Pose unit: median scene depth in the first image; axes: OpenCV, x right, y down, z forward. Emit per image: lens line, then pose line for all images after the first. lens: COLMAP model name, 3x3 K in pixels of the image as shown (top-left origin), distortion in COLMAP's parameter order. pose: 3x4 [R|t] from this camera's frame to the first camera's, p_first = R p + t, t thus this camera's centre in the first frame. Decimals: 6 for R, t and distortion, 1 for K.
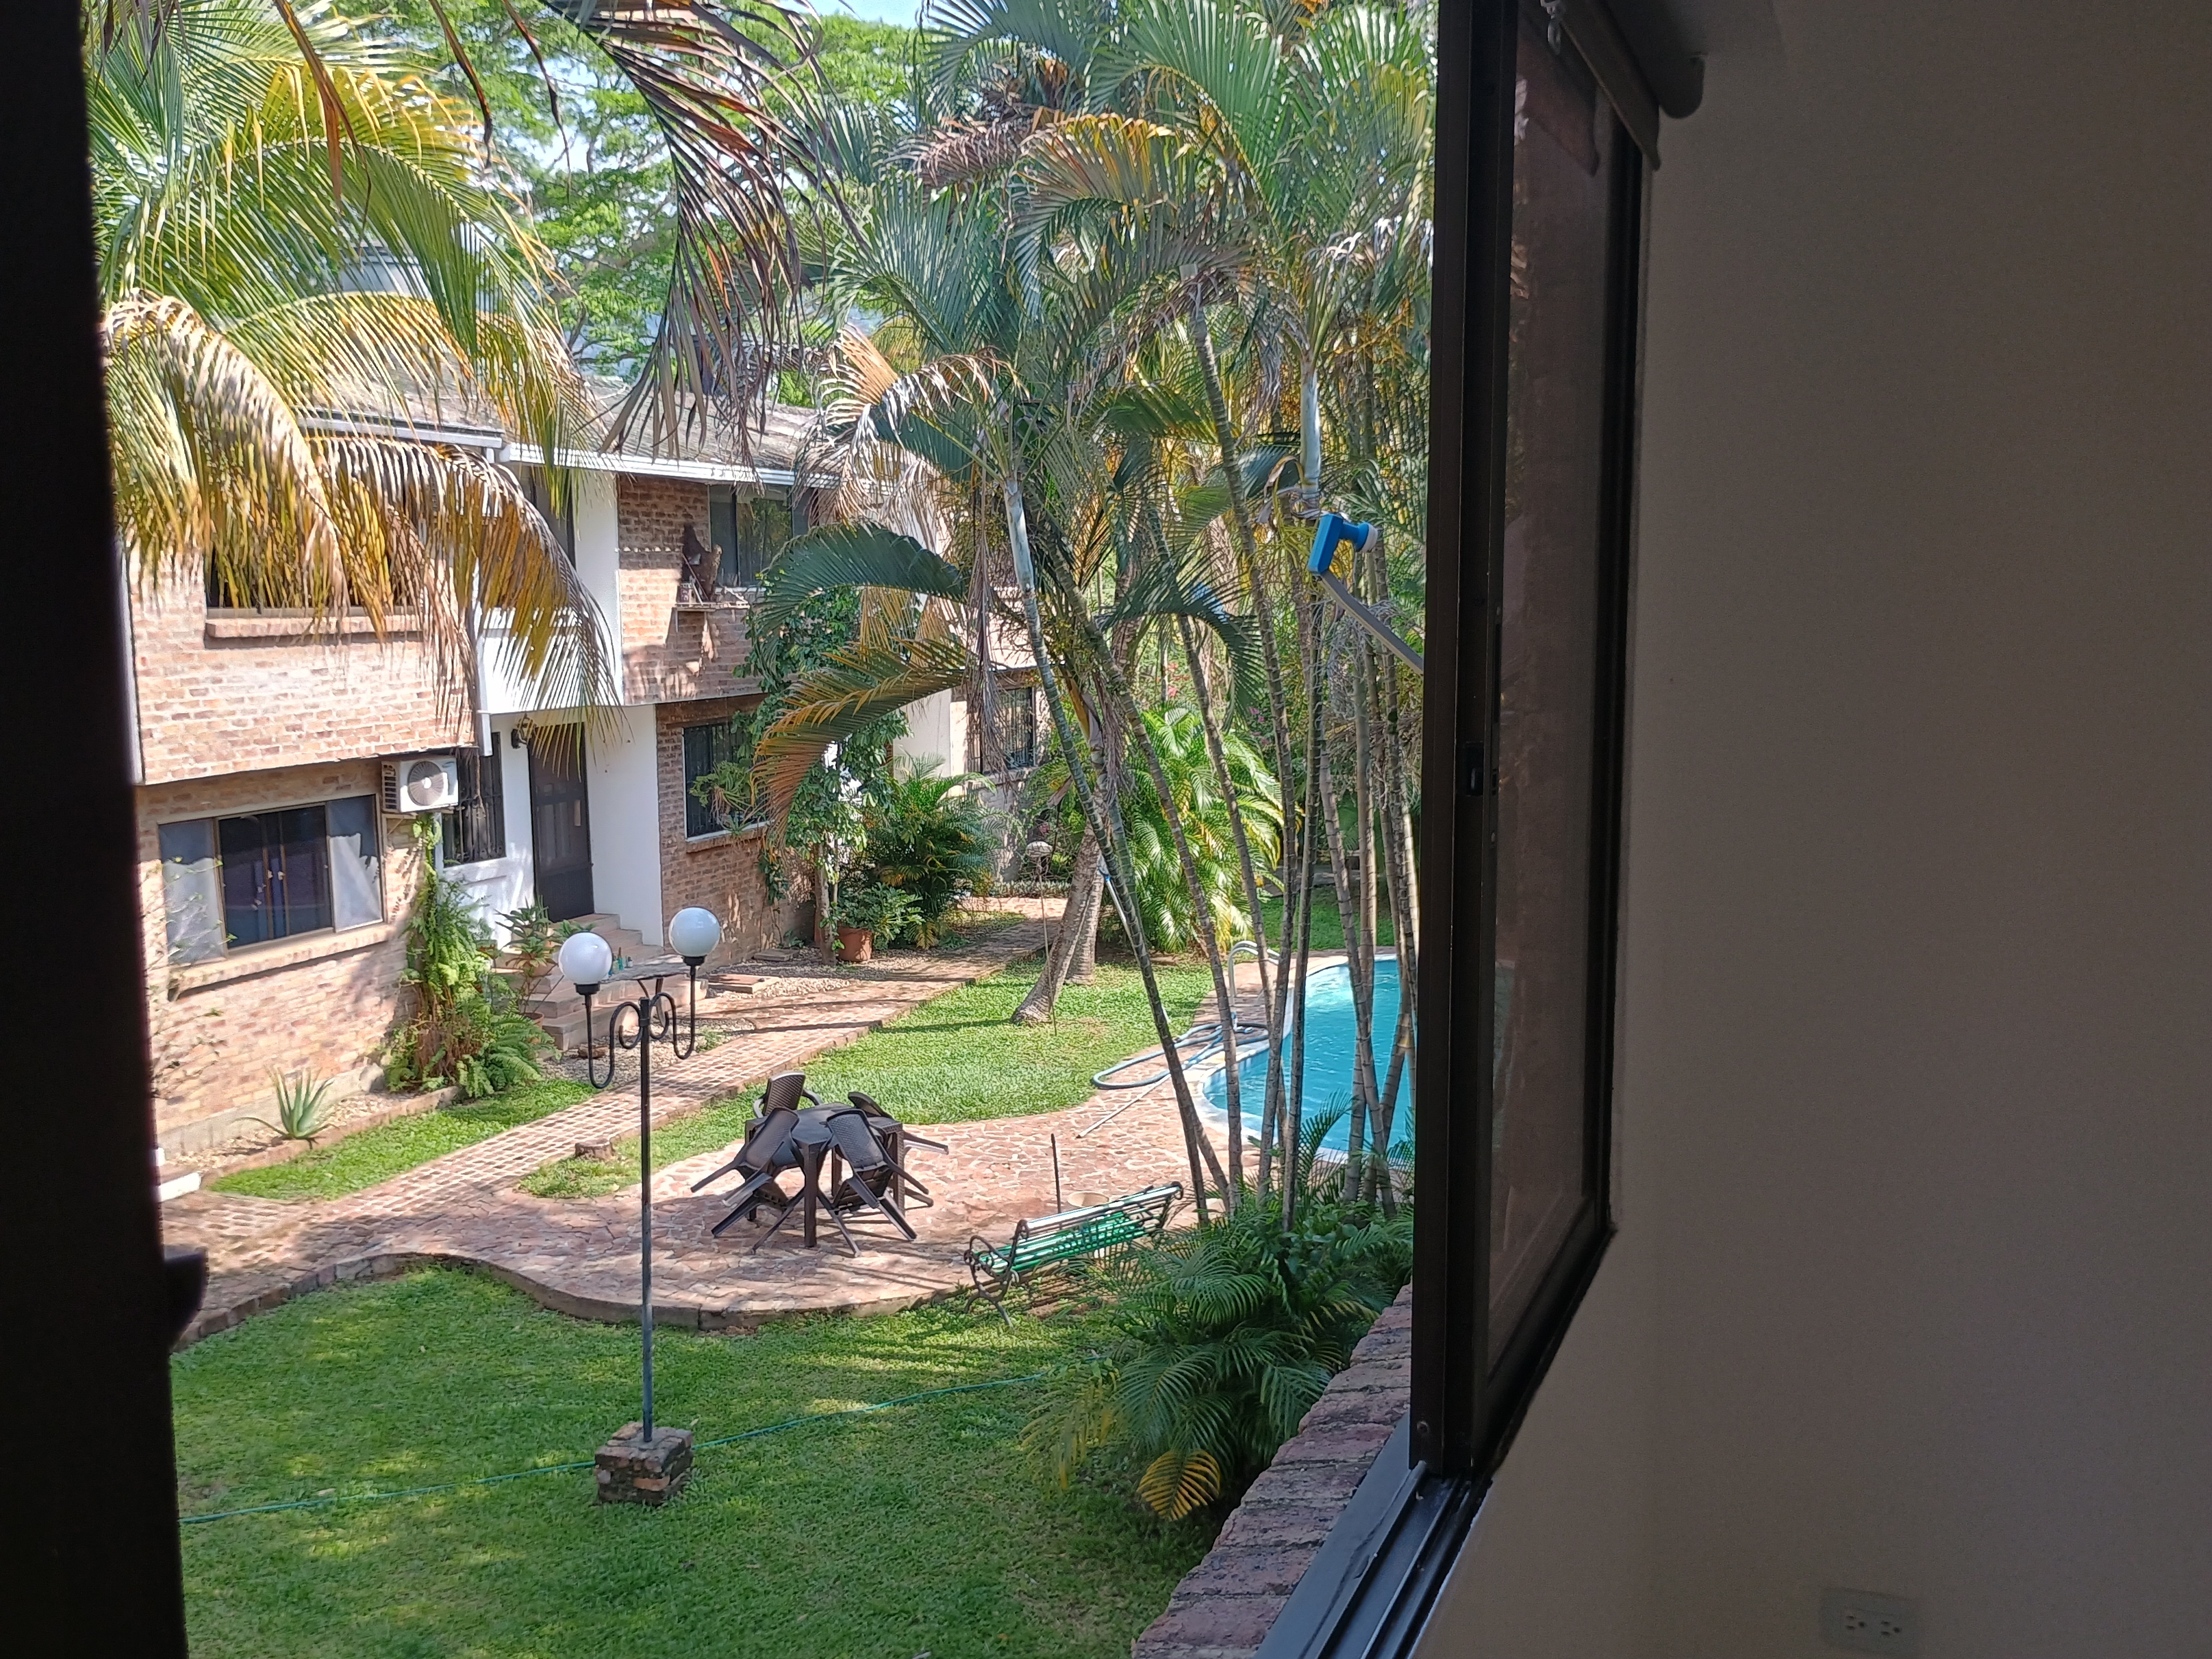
lens RADIAL K [[1969.1, 0, 1106.0], [0, 1969.1, 871.6], [0, 0, 1]] dist [0.004485, -0.002159]
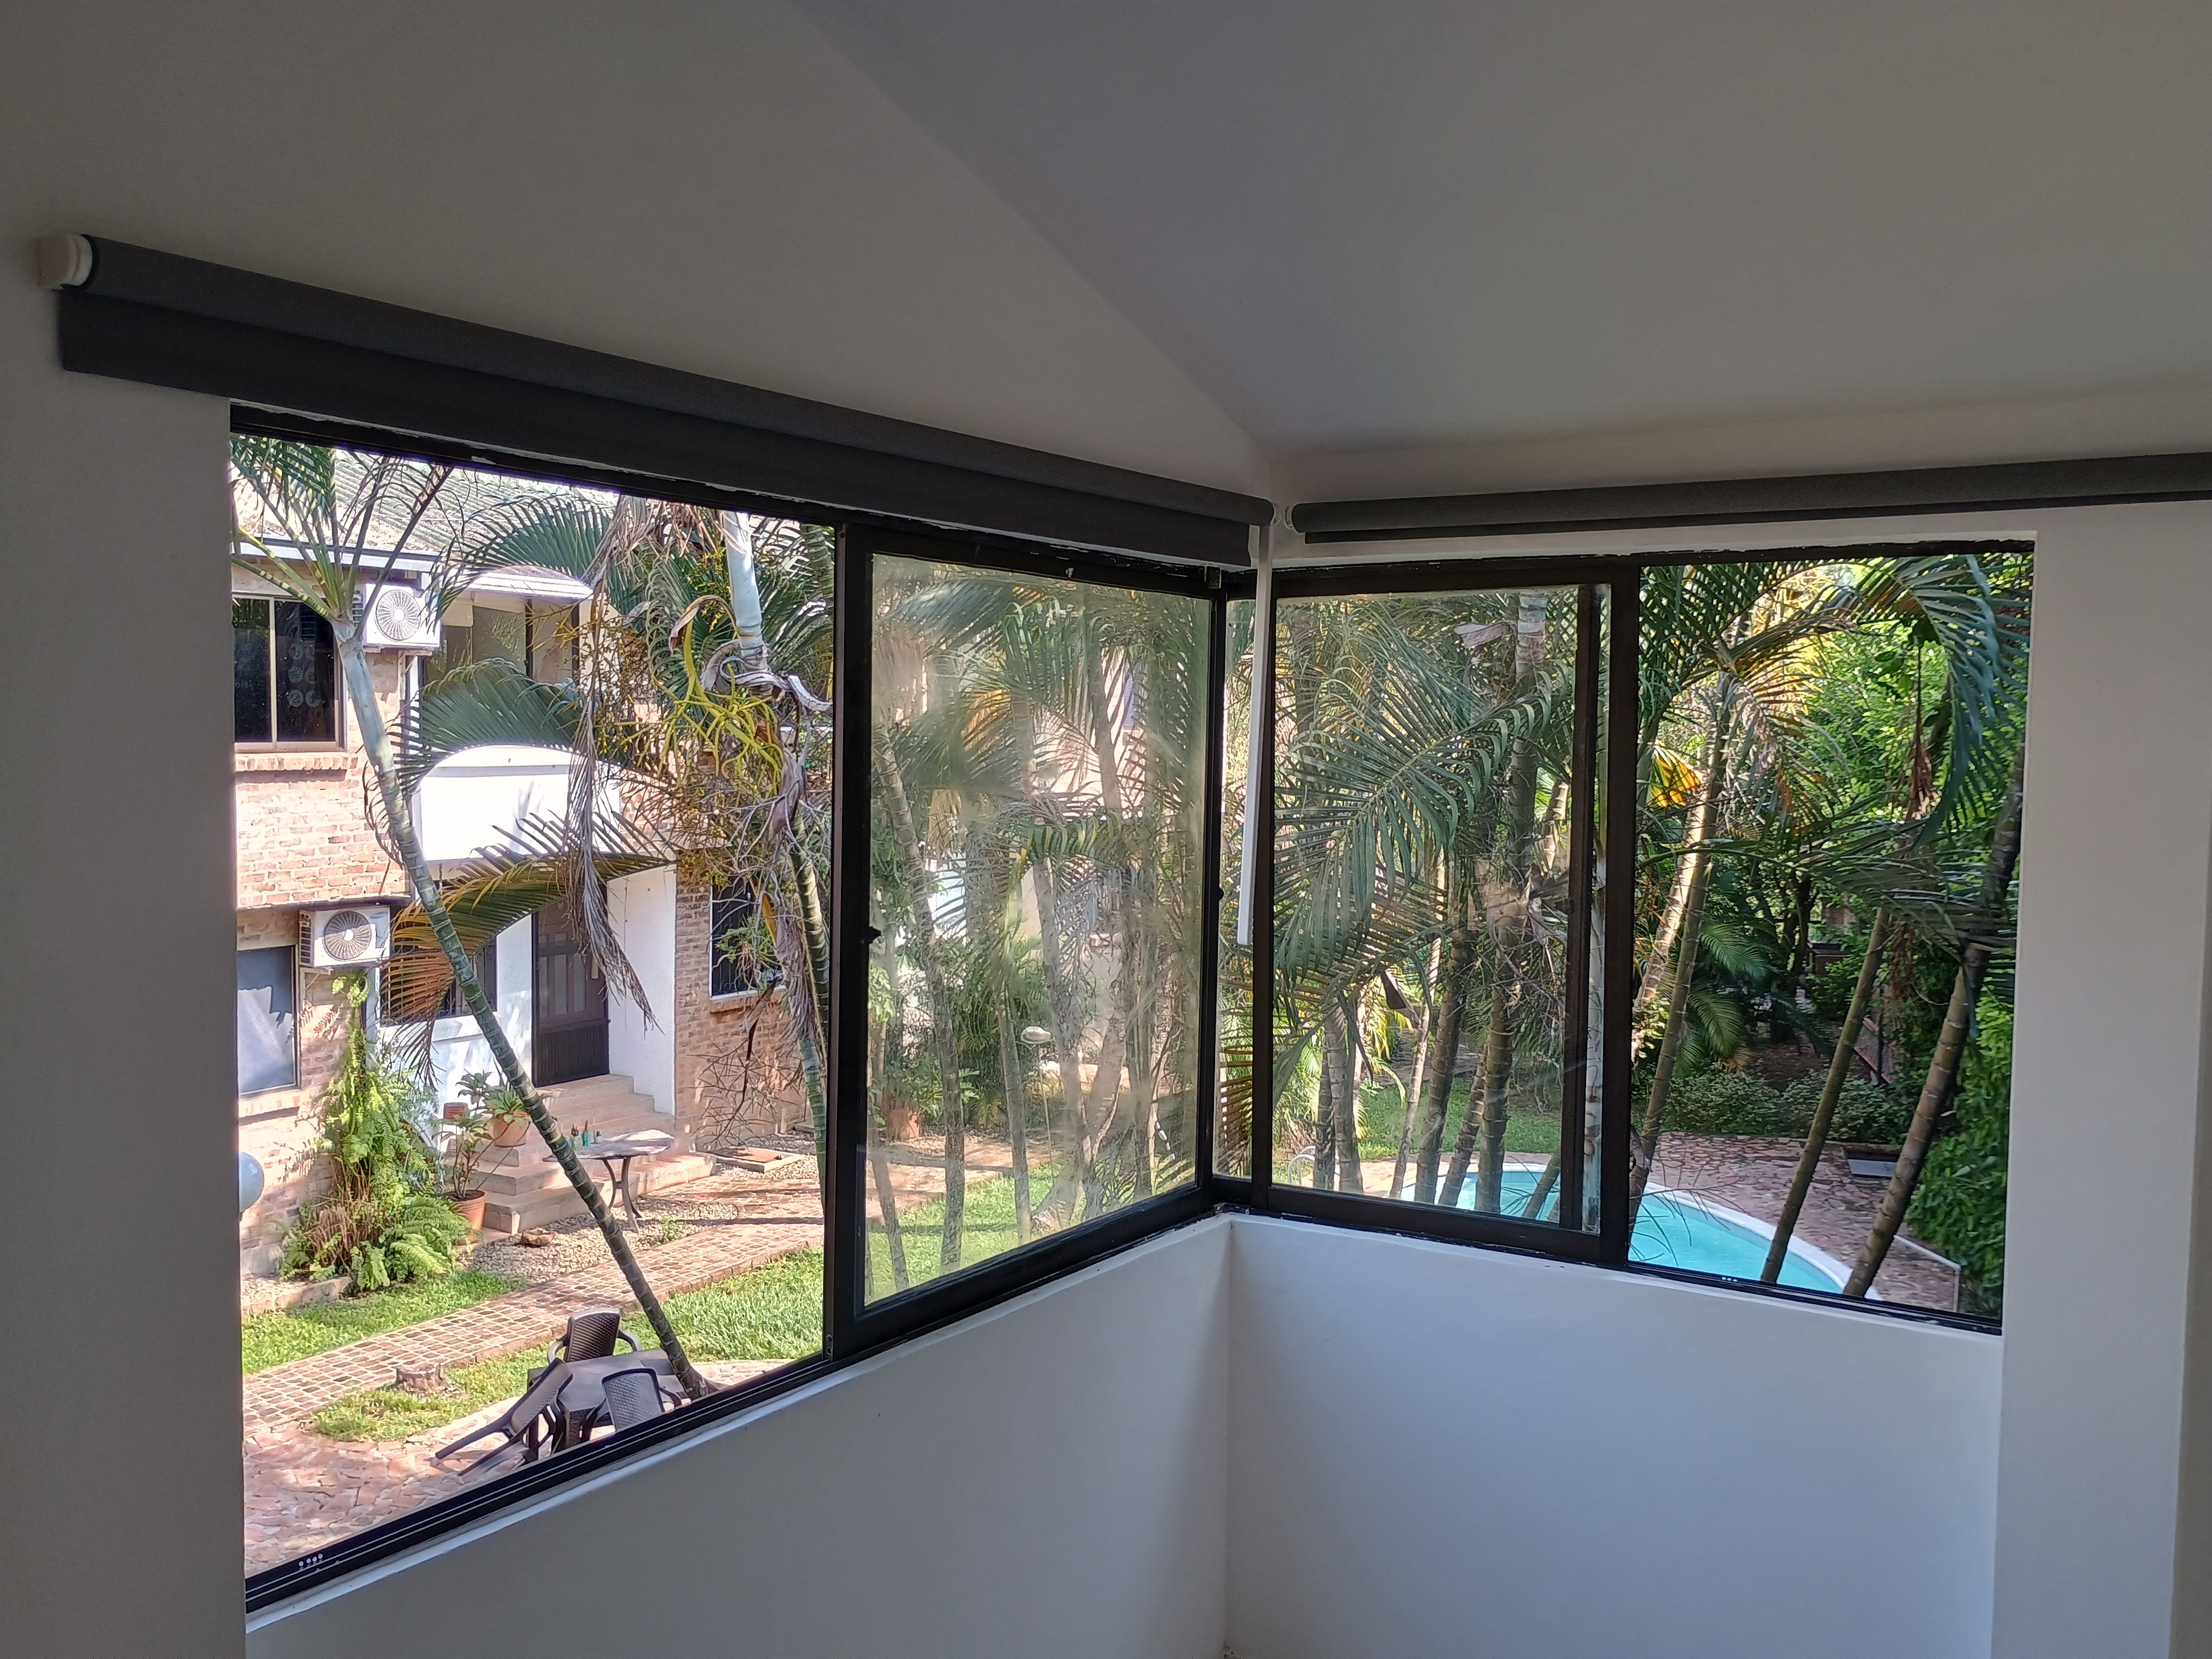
lens RADIAL K [[1964.4, 0, 1116.6], [0, 1964.4, 837.0], [0, 0, 1]] dist [0.032019, -0.004237]
pose [[0.984887, 0.032774, -0.170069, 0.158599], [-0.046499, 0.995918, -0.077359, -0.036265], [0.166839, 0.084098, 0.982391, 0.159869]]
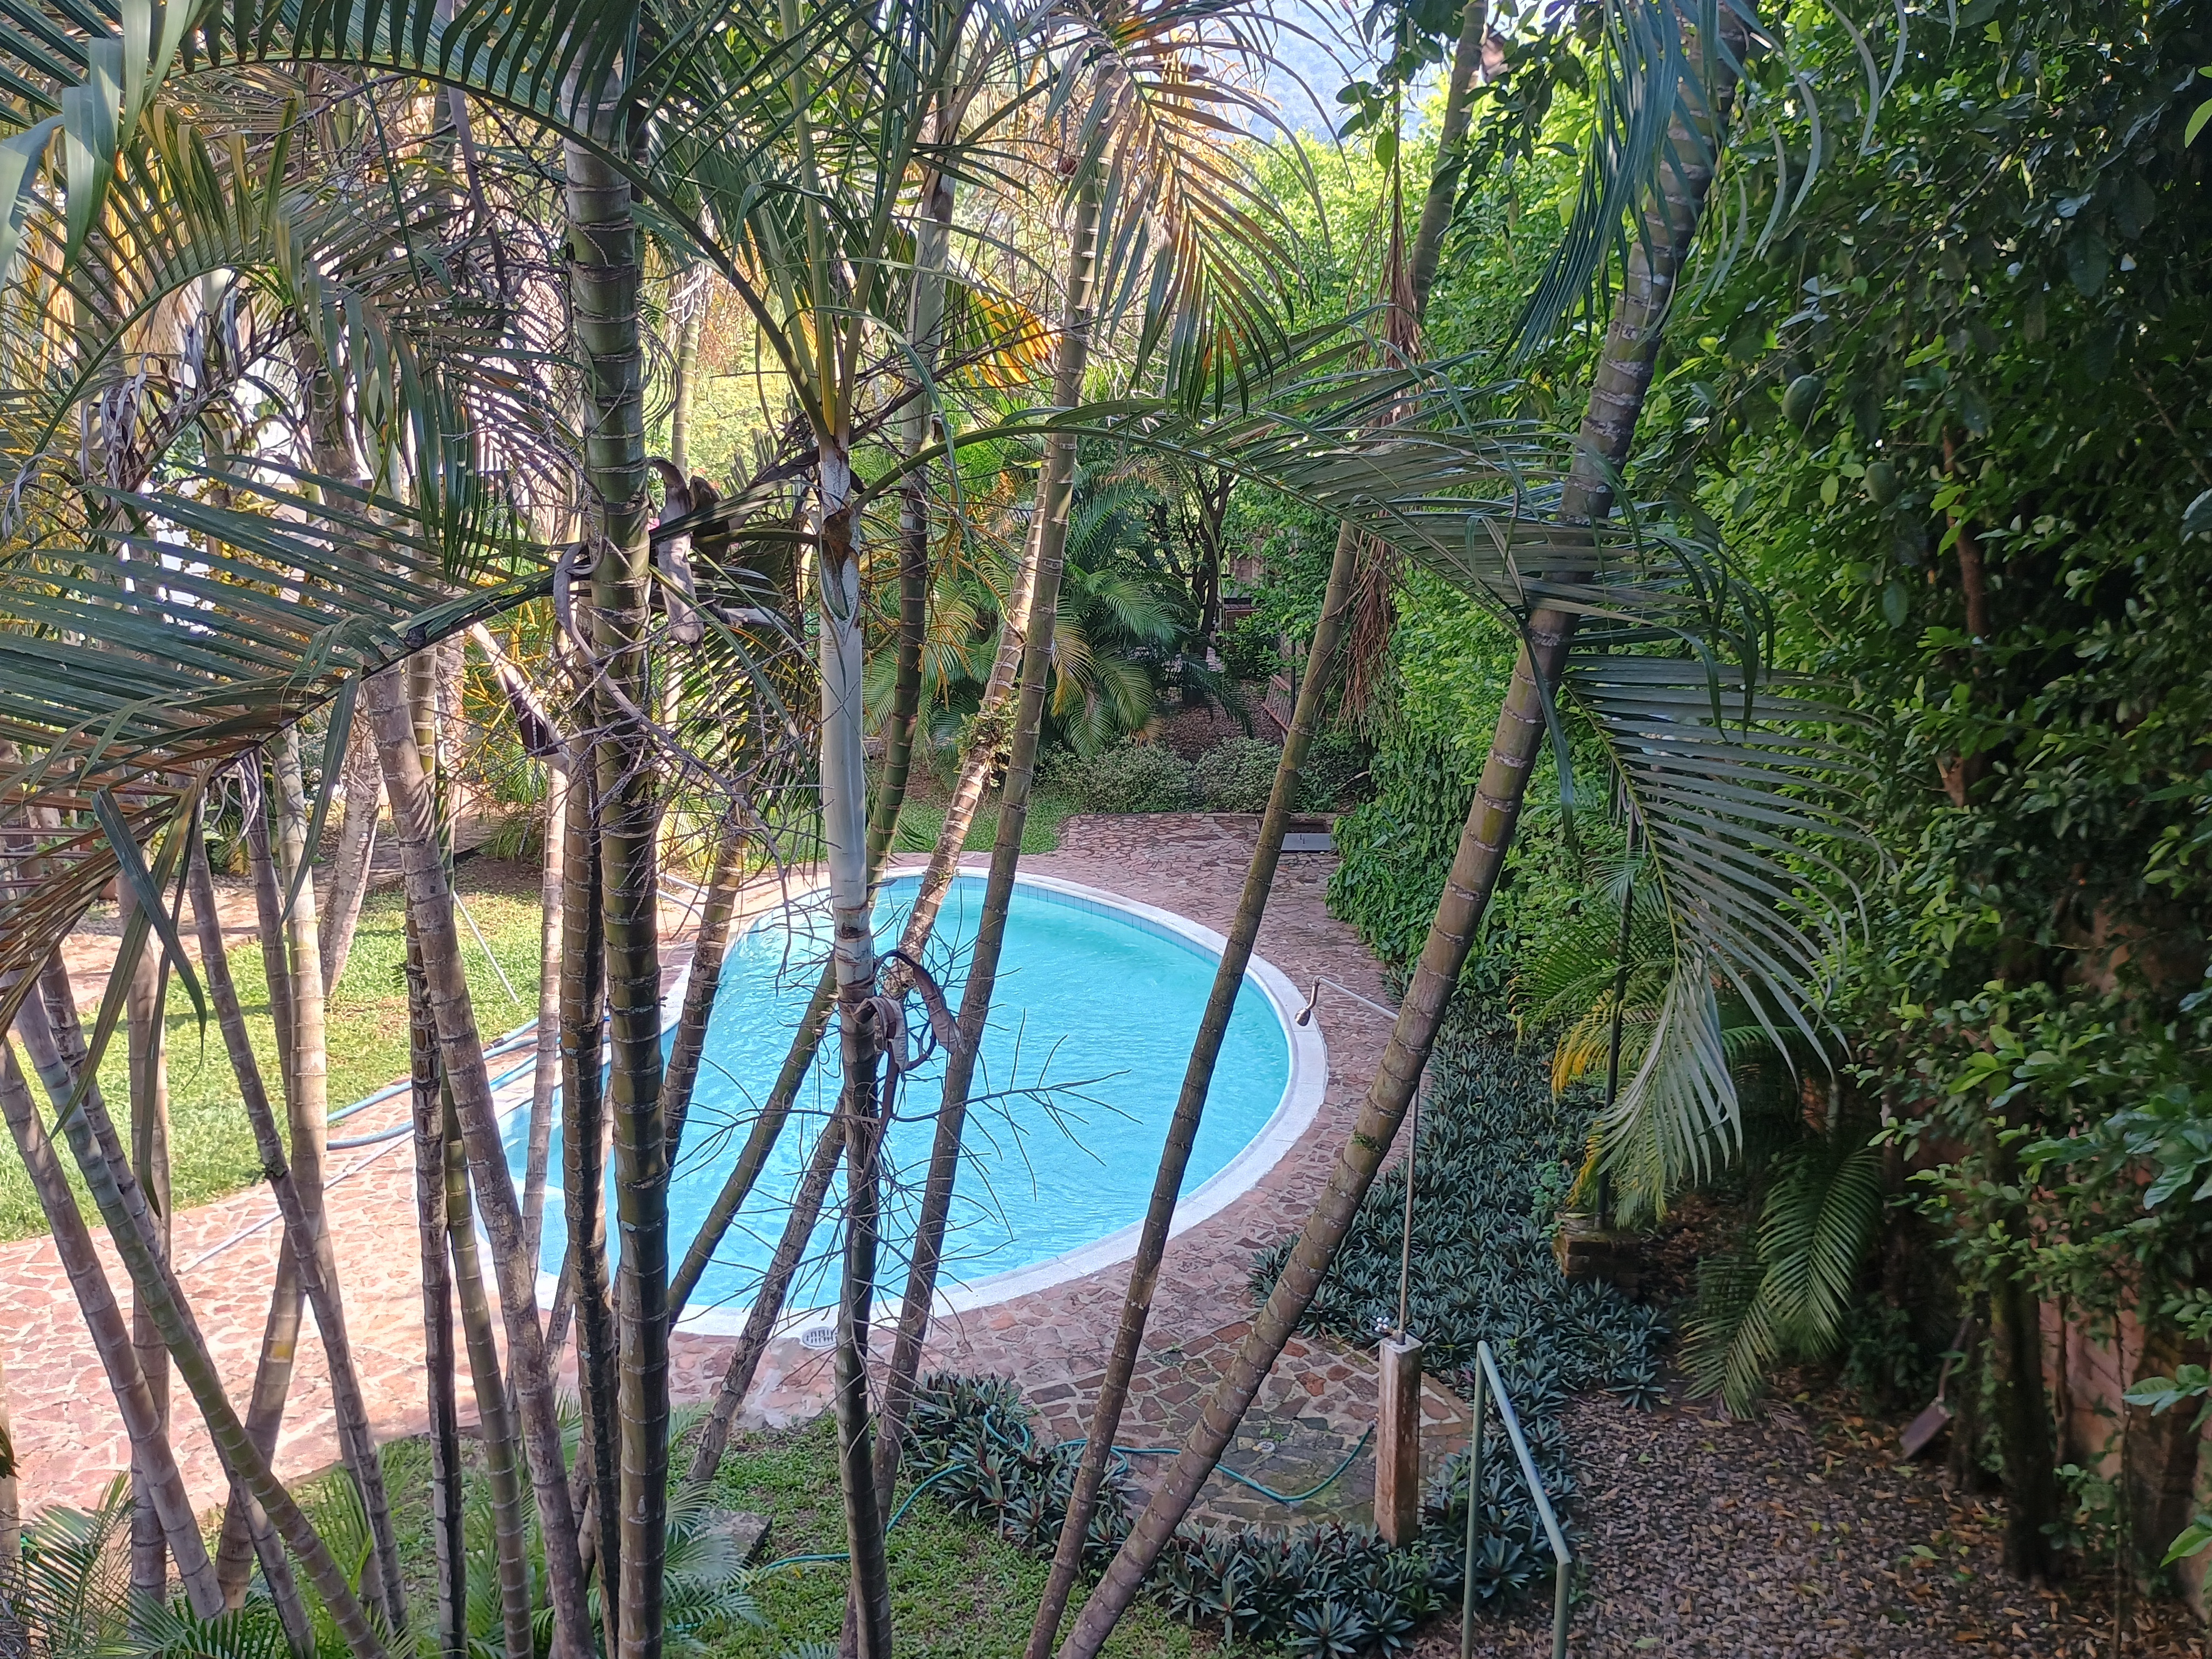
lens RADIAL K [[1964.4, 0, 1116.6], [0, 1964.4, 837.0], [0, 0, 1]] dist [0.032019, -0.004237]
pose [[0.993025, -0.013991, 0.117074, 0.189611], [0.004183, 0.996490, 0.083611, -0.045290], [-0.117833, -0.082538, 0.989597, 0.357867]]
